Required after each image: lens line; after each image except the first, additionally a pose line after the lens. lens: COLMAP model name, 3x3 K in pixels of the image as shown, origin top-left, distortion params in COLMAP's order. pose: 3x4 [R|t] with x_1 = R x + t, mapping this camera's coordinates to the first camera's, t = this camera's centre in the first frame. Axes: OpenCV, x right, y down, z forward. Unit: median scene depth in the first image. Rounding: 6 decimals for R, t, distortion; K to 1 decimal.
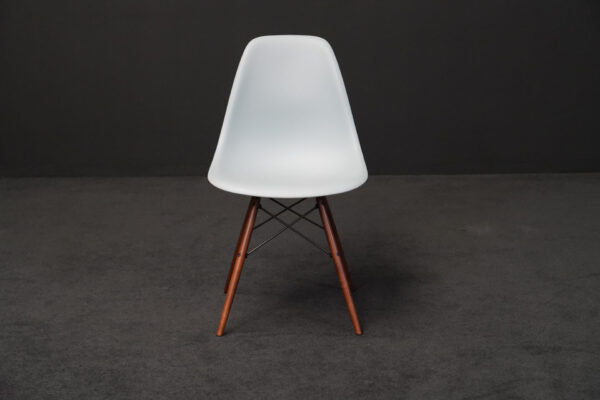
lens RADIAL K [[1235.2, 0, 300.6], [0, 1235.2, 200.3], [0, 0, 1]] dist [0.022862, 0.000000]
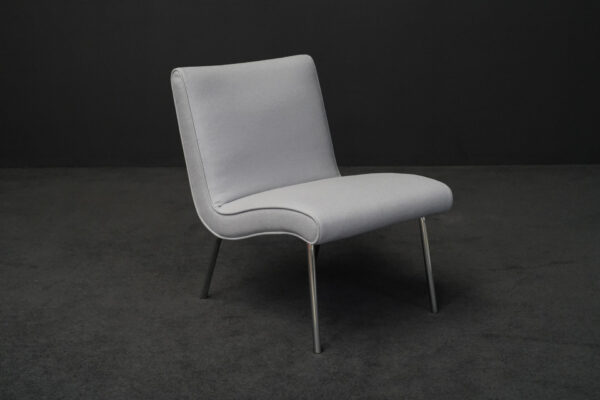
lens RADIAL K [[1044.4, 0, 301.2], [0, 1044.4, 196.9], [0, 0, 1]] dist [0.025765, 0.000000]
pose [[0.999753, 0.004093, -0.021830, 0.042624], [-0.003691, 0.999823, 0.018453, -0.015657], [0.021901, -0.018367, 0.999591, 0.100742]]
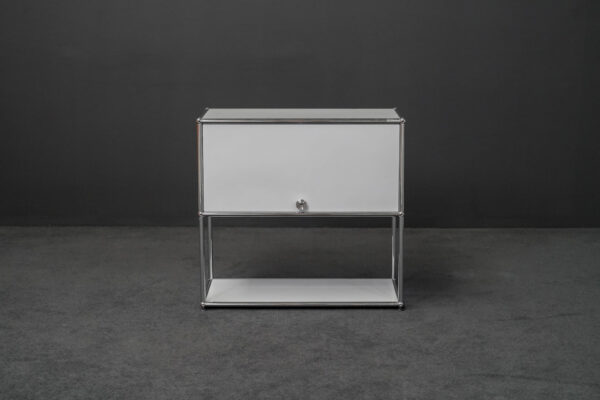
lens RADIAL K [[1116.2, 0, 299.5], [0, 1116.2, 199.9], [0, 0, 1]] dist [0.024833, 0.000000]
pose [[0.999067, 0.011018, -0.041748, 0.048741], [-0.013373, 0.998311, -0.056538, 0.019451], [0.041055, 0.057044, 0.997527, -0.023739]]
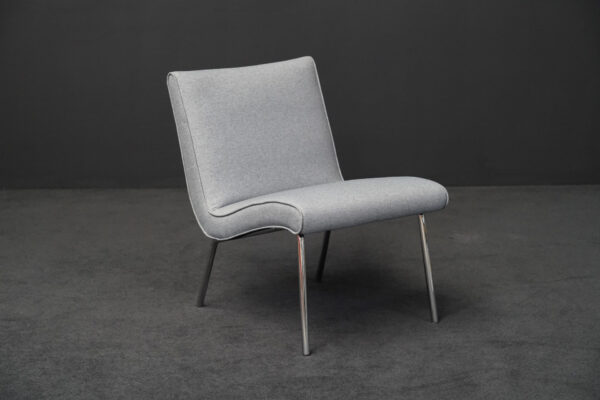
lens RADIAL K [[1321.6, 0, 300.5], [0, 1321.6, 200.4], [0, 0, 1]] dist [0.004555, 0.000000]
pose [[0.999440, 0.000987, -0.033444, 0.058695], [-0.001905, 0.999622, -0.027412, 0.030906], [0.033405, 0.027460, 0.999065, -0.110472]]
